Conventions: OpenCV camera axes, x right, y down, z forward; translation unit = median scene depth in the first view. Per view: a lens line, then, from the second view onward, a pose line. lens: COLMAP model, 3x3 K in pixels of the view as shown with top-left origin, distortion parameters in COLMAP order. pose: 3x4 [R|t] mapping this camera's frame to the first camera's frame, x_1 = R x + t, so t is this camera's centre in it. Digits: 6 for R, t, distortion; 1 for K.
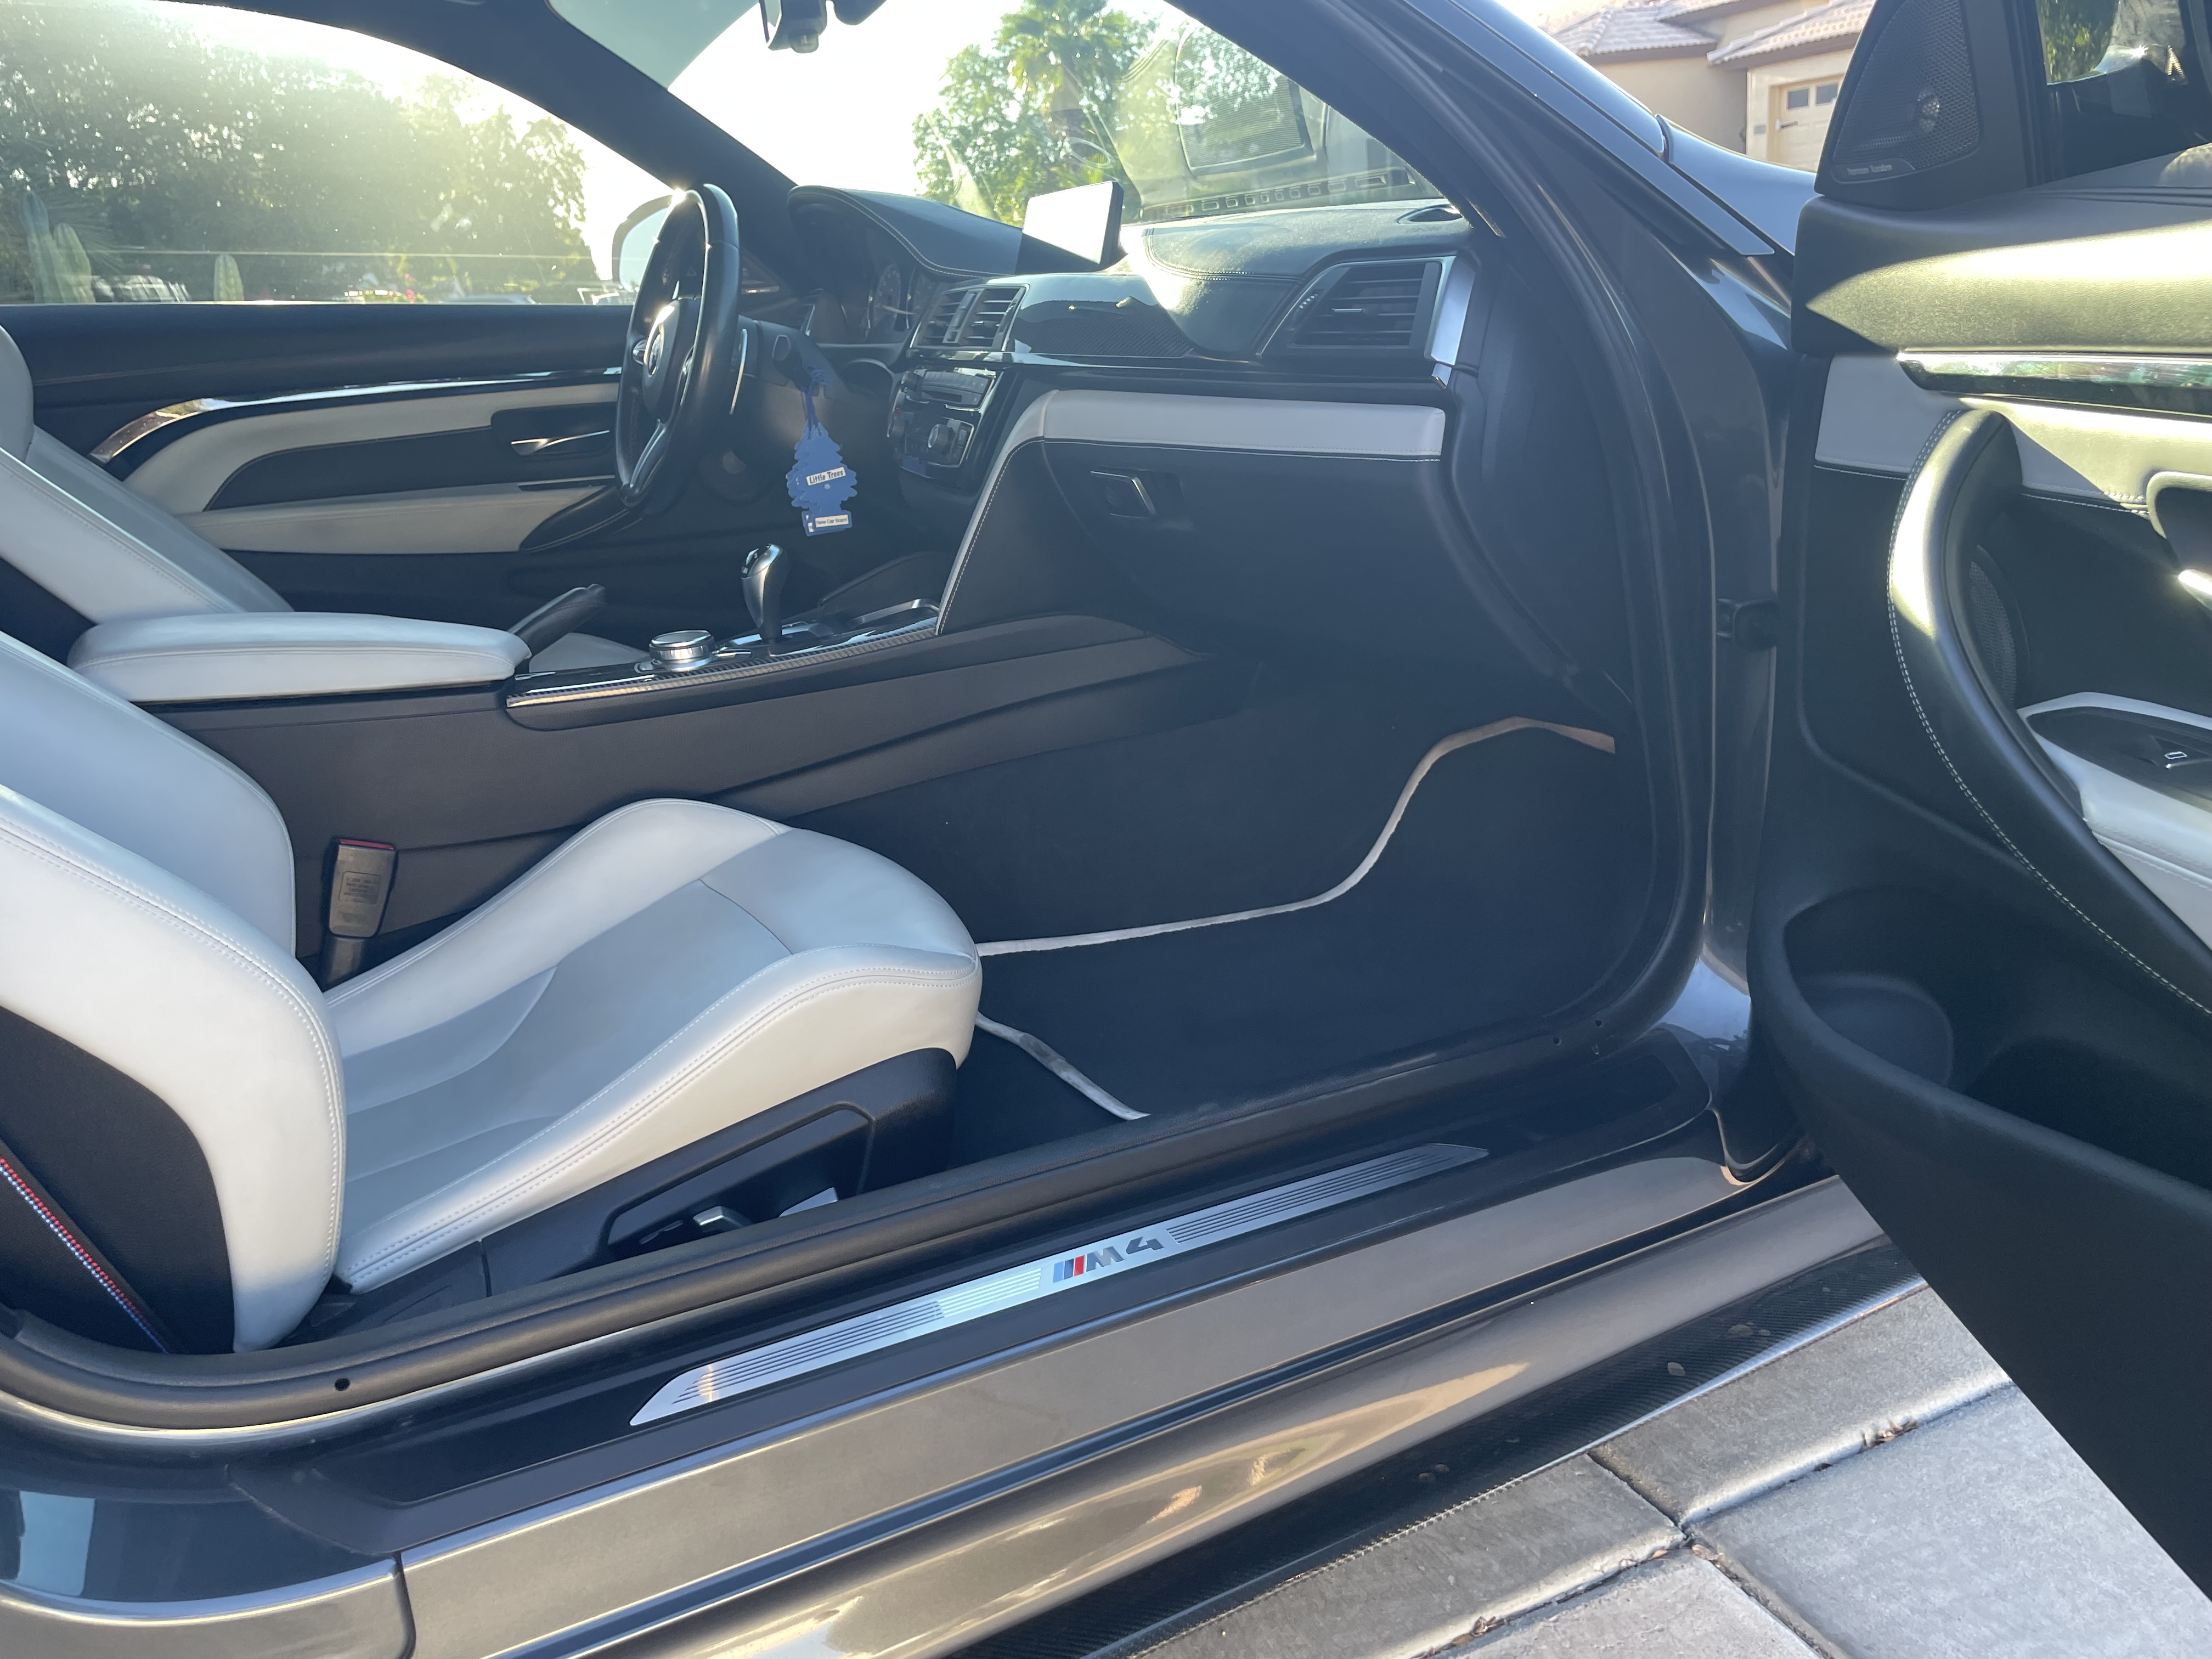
lens RADIAL K [[1644.1, 0, 1104.6], [0, 1644.1, 803.8], [0, 0, 1]] dist [0.085845, -0.109798]
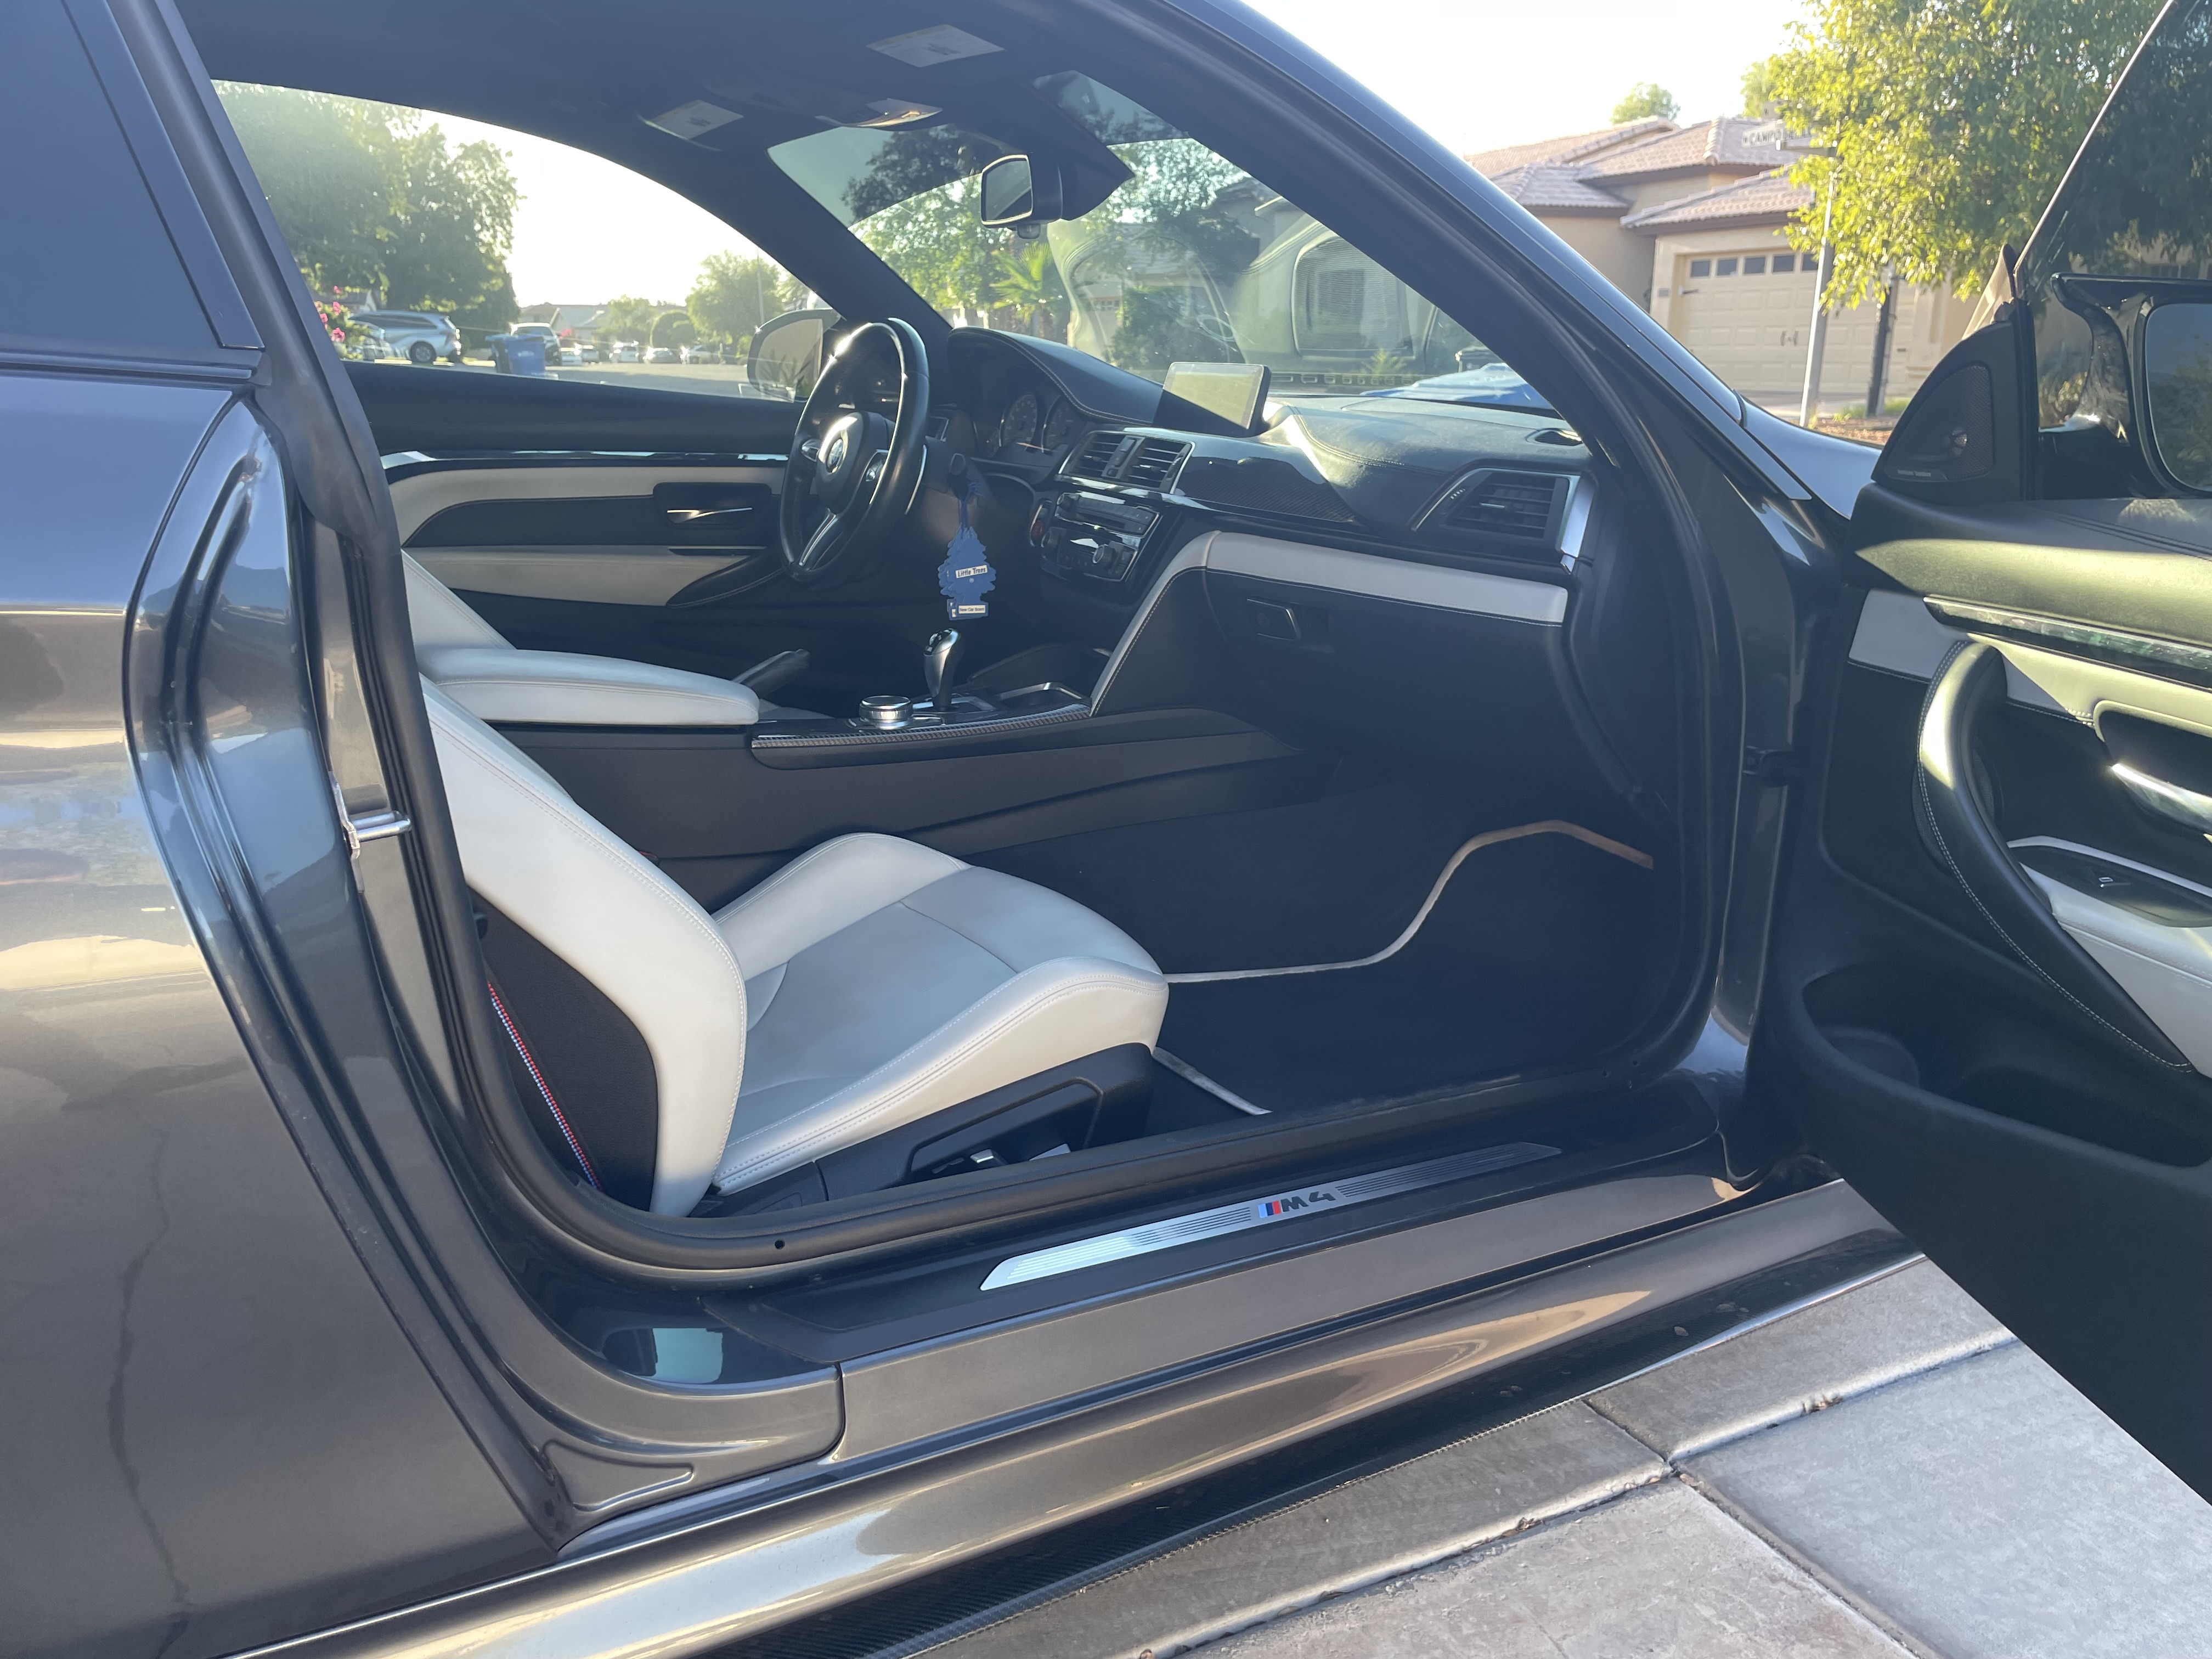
lens RADIAL K [[1680.3, 0, 1107.7], [0, 1680.3, 811.4], [0, 0, 1]] dist [0.090124, -0.116934]
pose [[0.992777, 0.080241, 0.089196, -0.241686], [-0.076356, 0.996012, -0.046145, 0.028962], [-0.092543, 0.039001, 0.994945, -0.284376]]
